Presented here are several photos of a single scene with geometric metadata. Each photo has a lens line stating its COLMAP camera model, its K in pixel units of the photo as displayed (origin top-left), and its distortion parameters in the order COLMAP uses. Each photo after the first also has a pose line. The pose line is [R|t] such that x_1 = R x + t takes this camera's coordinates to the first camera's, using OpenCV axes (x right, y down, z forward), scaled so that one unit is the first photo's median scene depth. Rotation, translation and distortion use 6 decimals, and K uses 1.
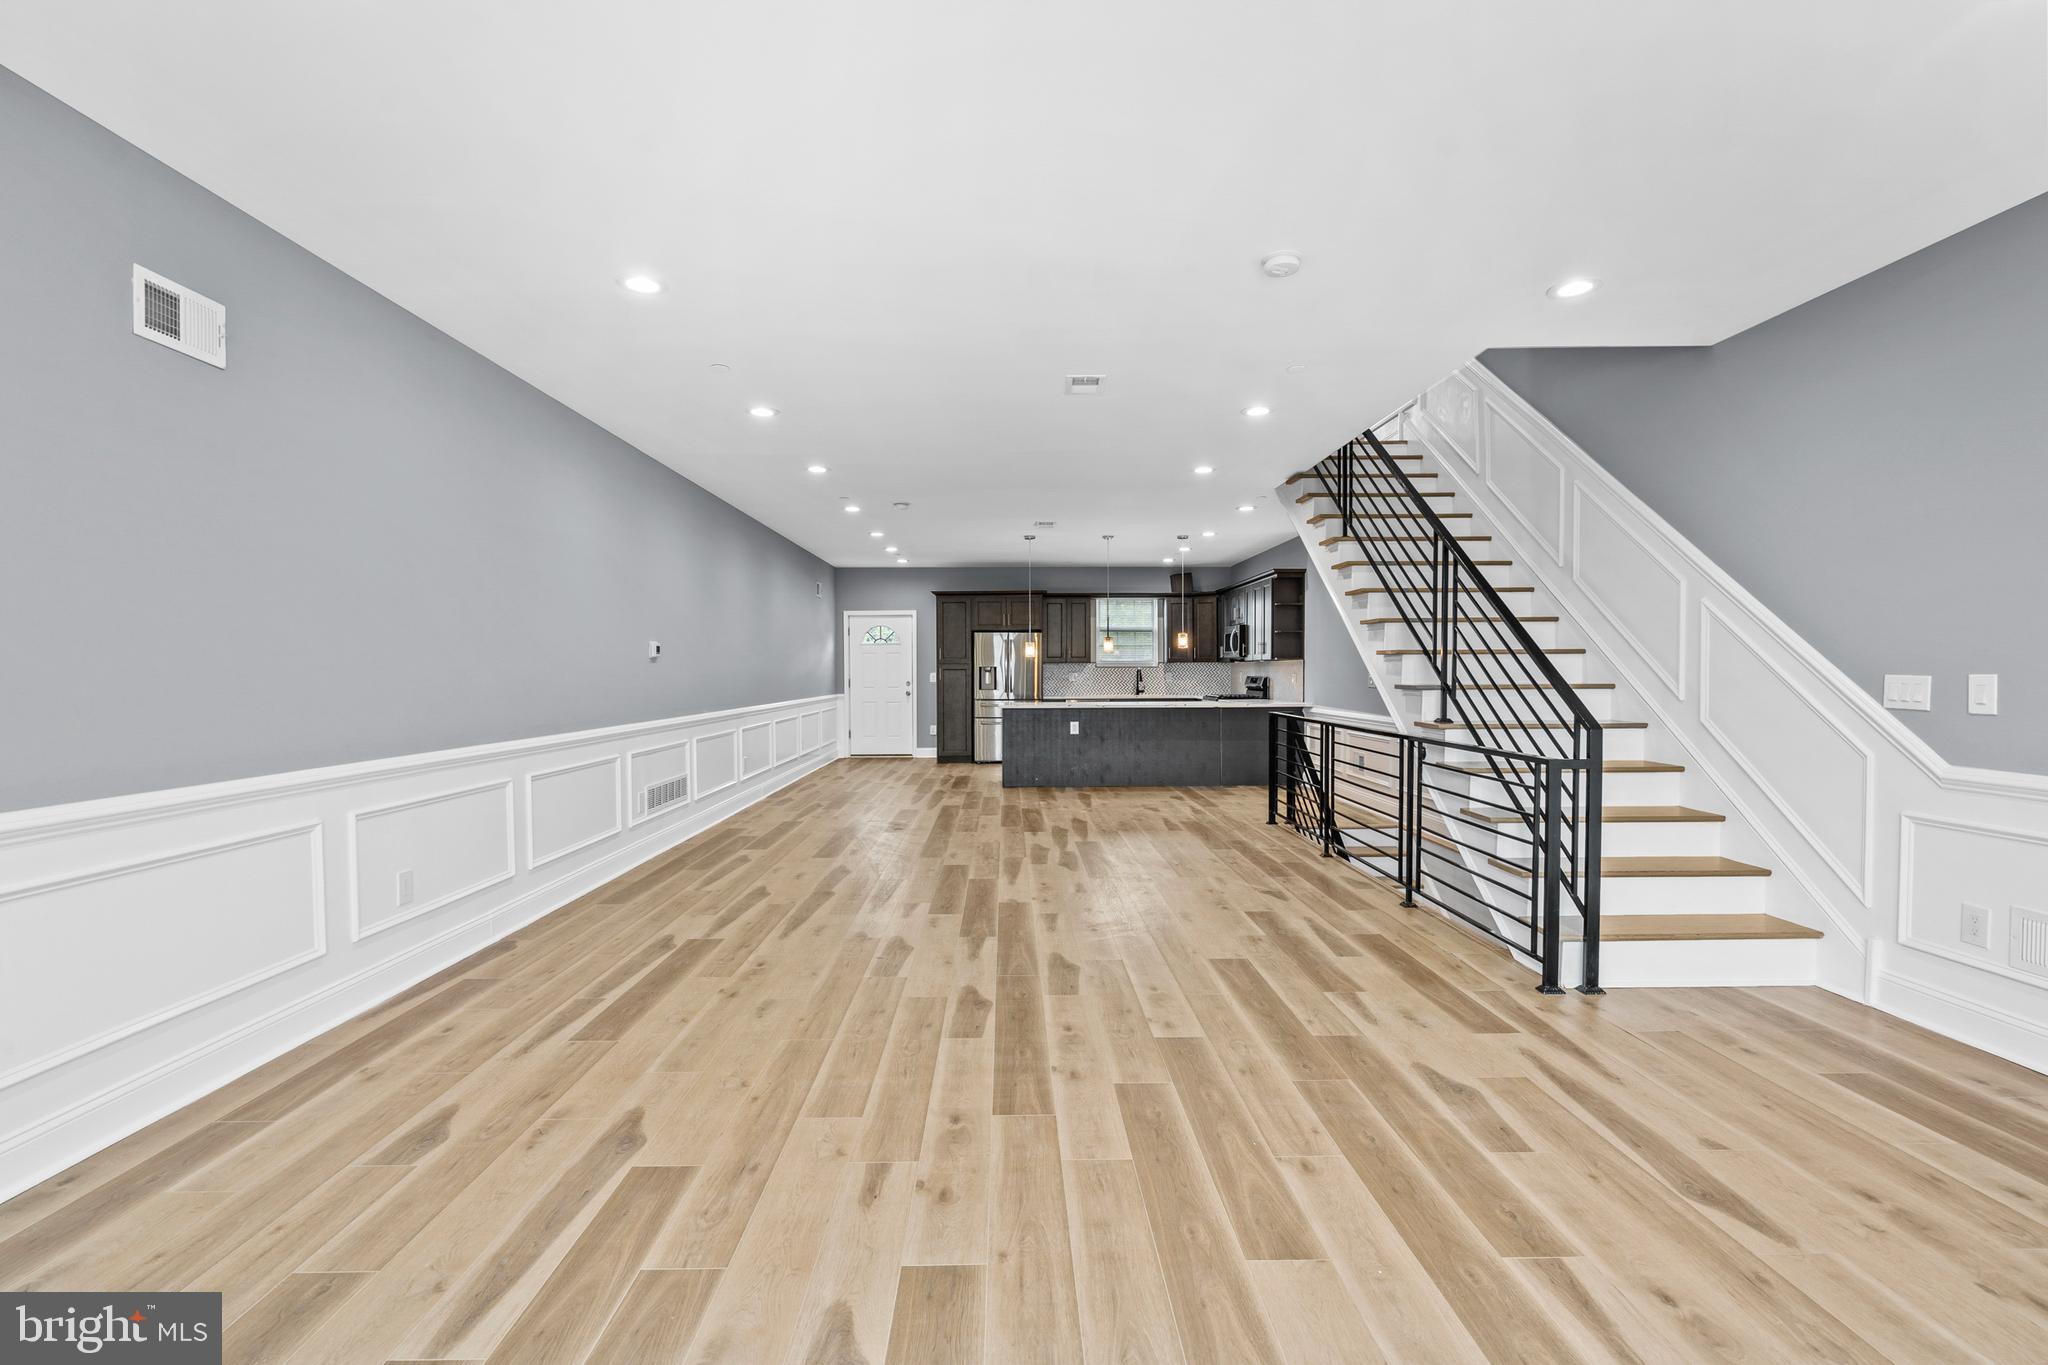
lens RADIAL K [[944.8, 0, 1017.9], [0, 944.8, 678.3], [0, 0, 1]] dist [-0.001010, 0.000515]
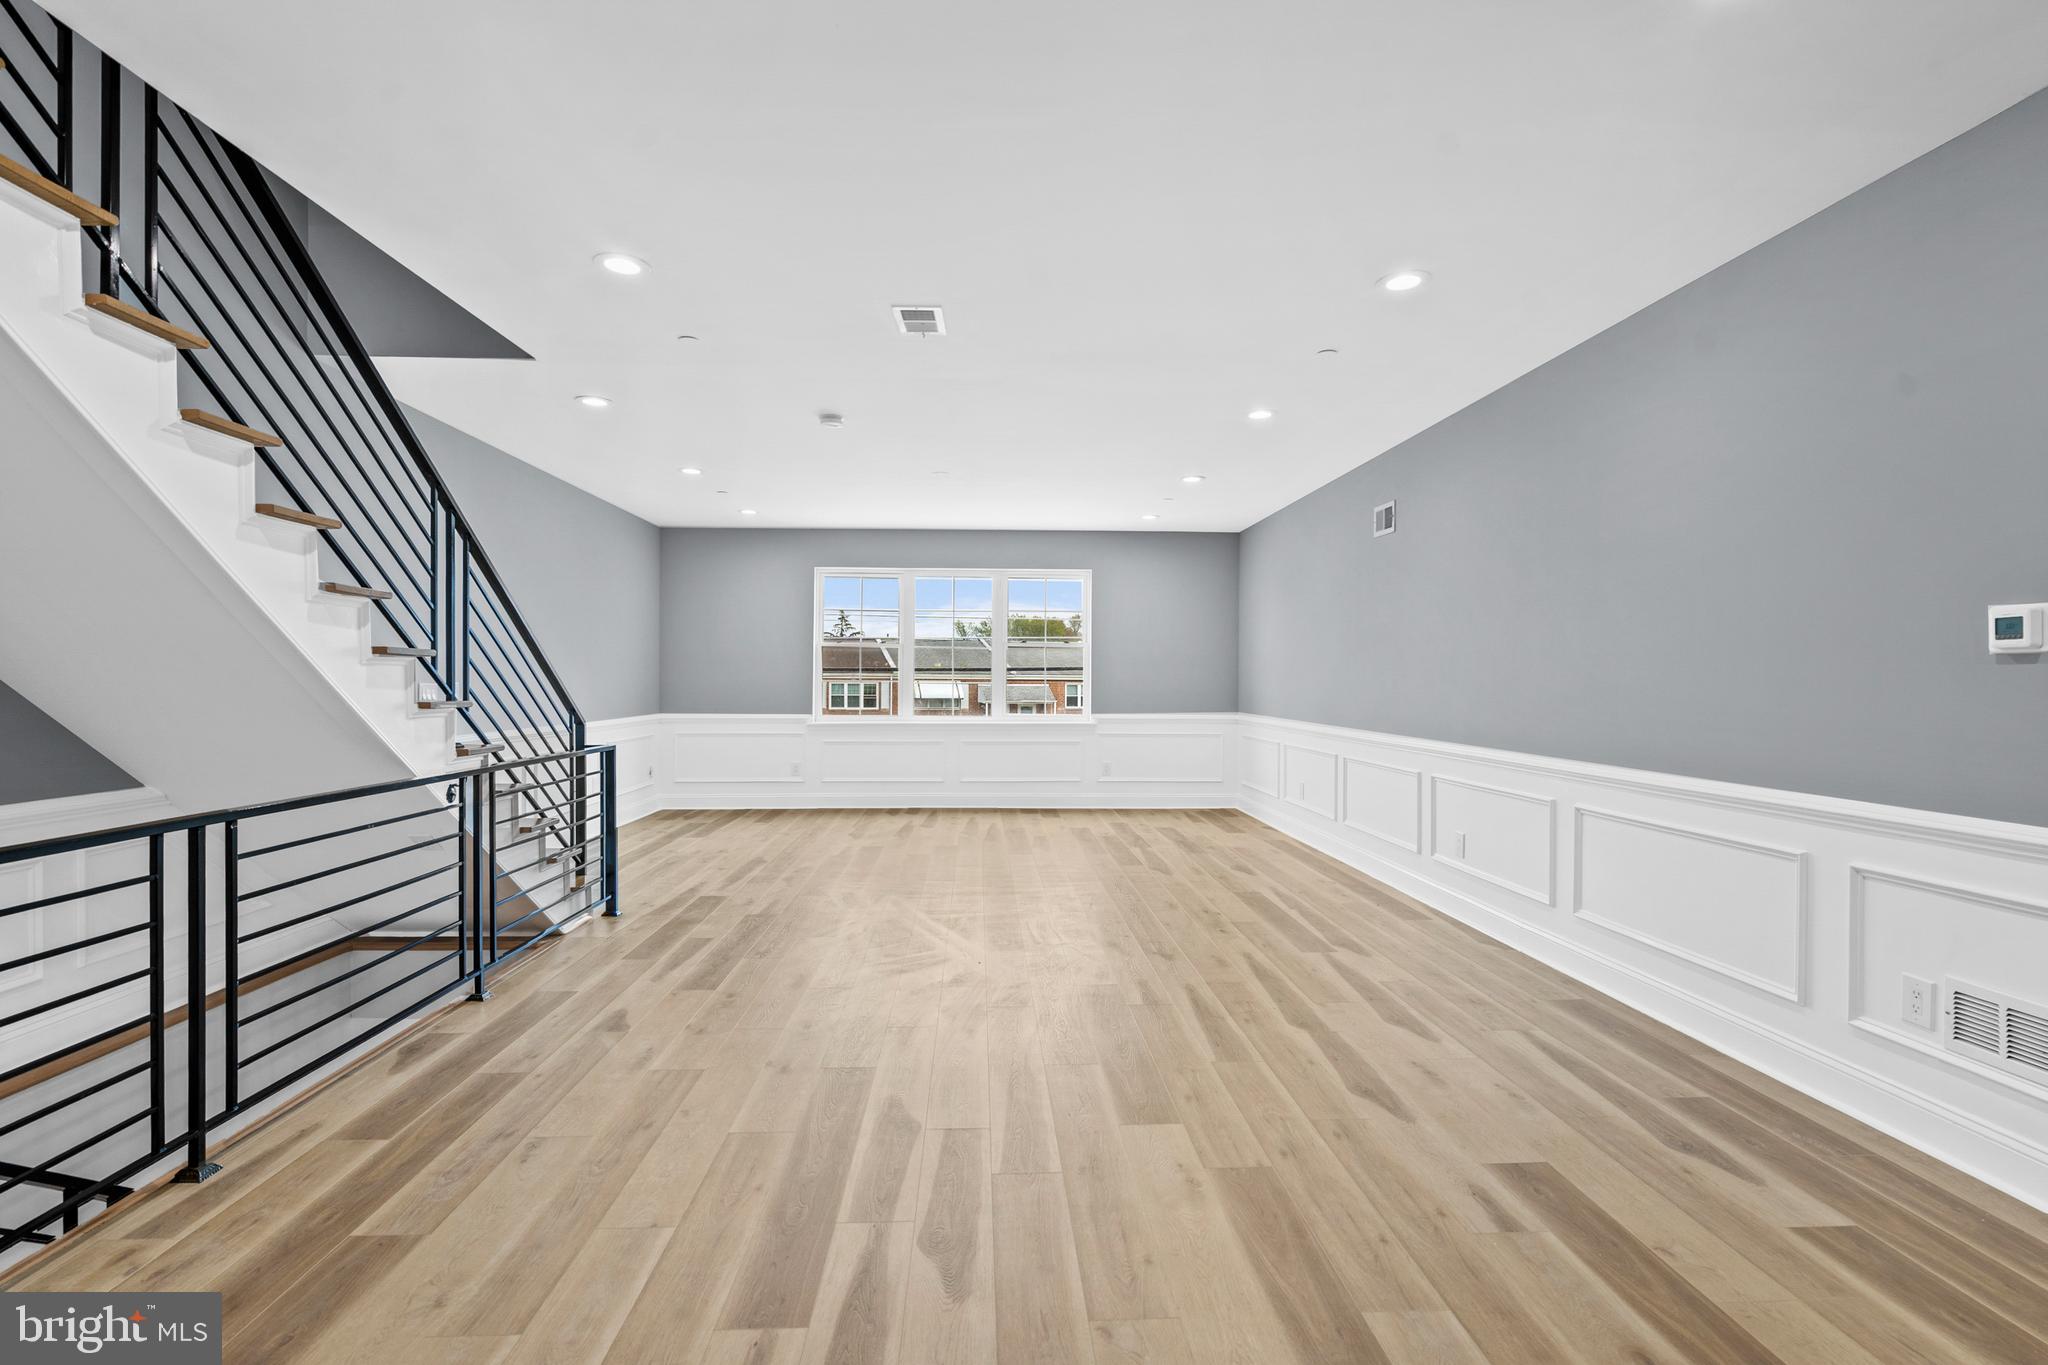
lens RADIAL K [[938.8, 0, 991.4], [0, 938.8, 673.8], [0, 0, 1]] dist [-0.002976, -0.000391]
pose [[-0.999915, 0.003487, -0.012546, 0.021791], [0.003499, 0.999993, -0.000978, -0.012221], [0.012542, -0.001022, -0.999921, 1.858856]]
